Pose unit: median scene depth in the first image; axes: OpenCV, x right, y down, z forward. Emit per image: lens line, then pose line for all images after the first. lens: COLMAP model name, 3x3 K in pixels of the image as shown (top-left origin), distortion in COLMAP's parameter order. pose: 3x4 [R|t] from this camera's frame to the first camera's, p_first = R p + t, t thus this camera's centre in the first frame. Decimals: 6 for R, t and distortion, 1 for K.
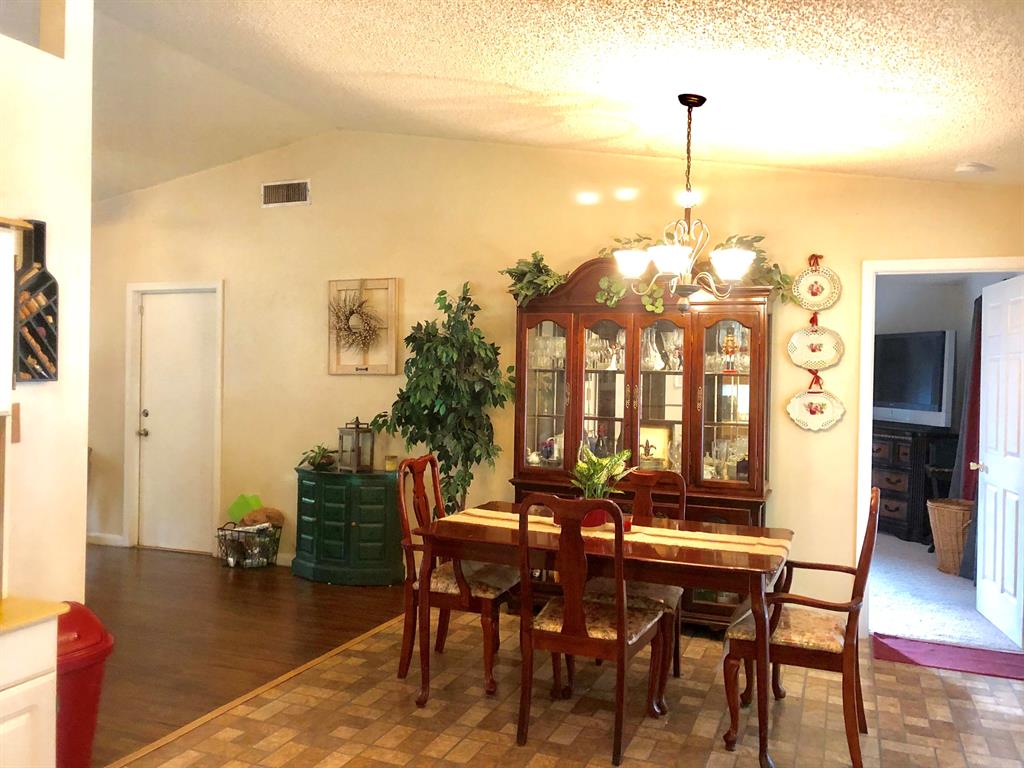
lens RADIAL K [[840.4, 0, 513.6], [0, 840.4, 382.0], [0, 0, 1]] dist [0.022114, -0.004316]
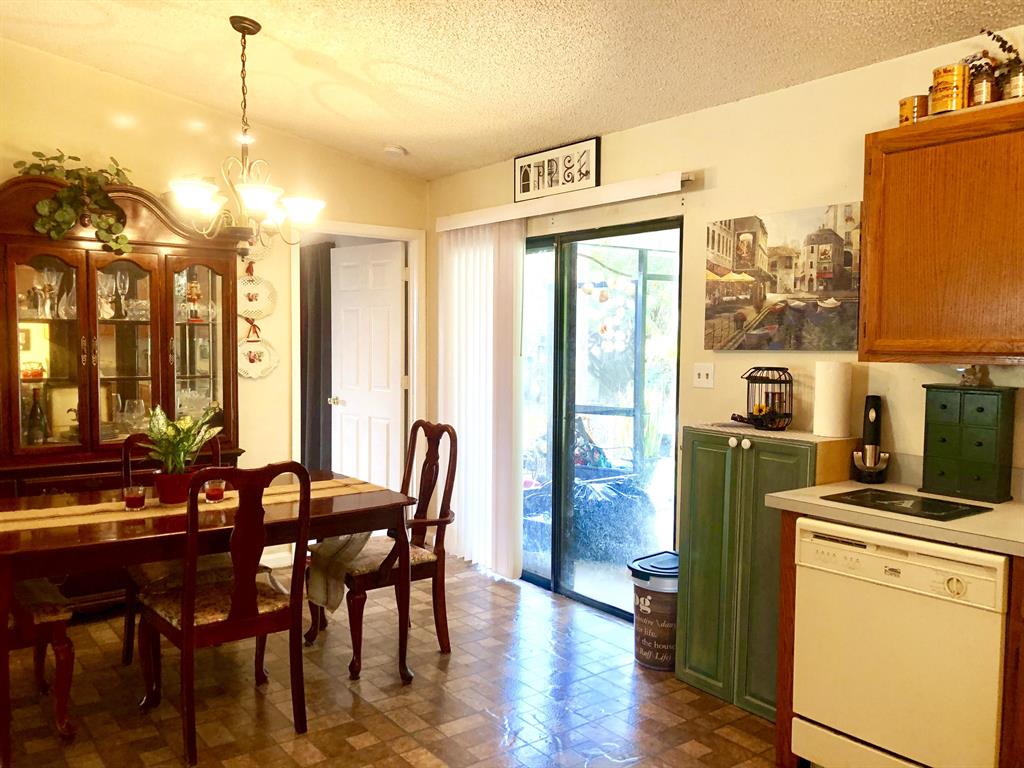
lens RADIAL K [[840.4, 0, 513.6], [0, 840.4, 382.0], [0, 0, 1]] dist [0.022114, -0.004316]
pose [[0.501989, -0.064829, 0.862441, -0.482550], [0.014222, 0.997671, 0.066716, -0.002066], [-0.864757, -0.021225, 0.501741, 0.282814]]
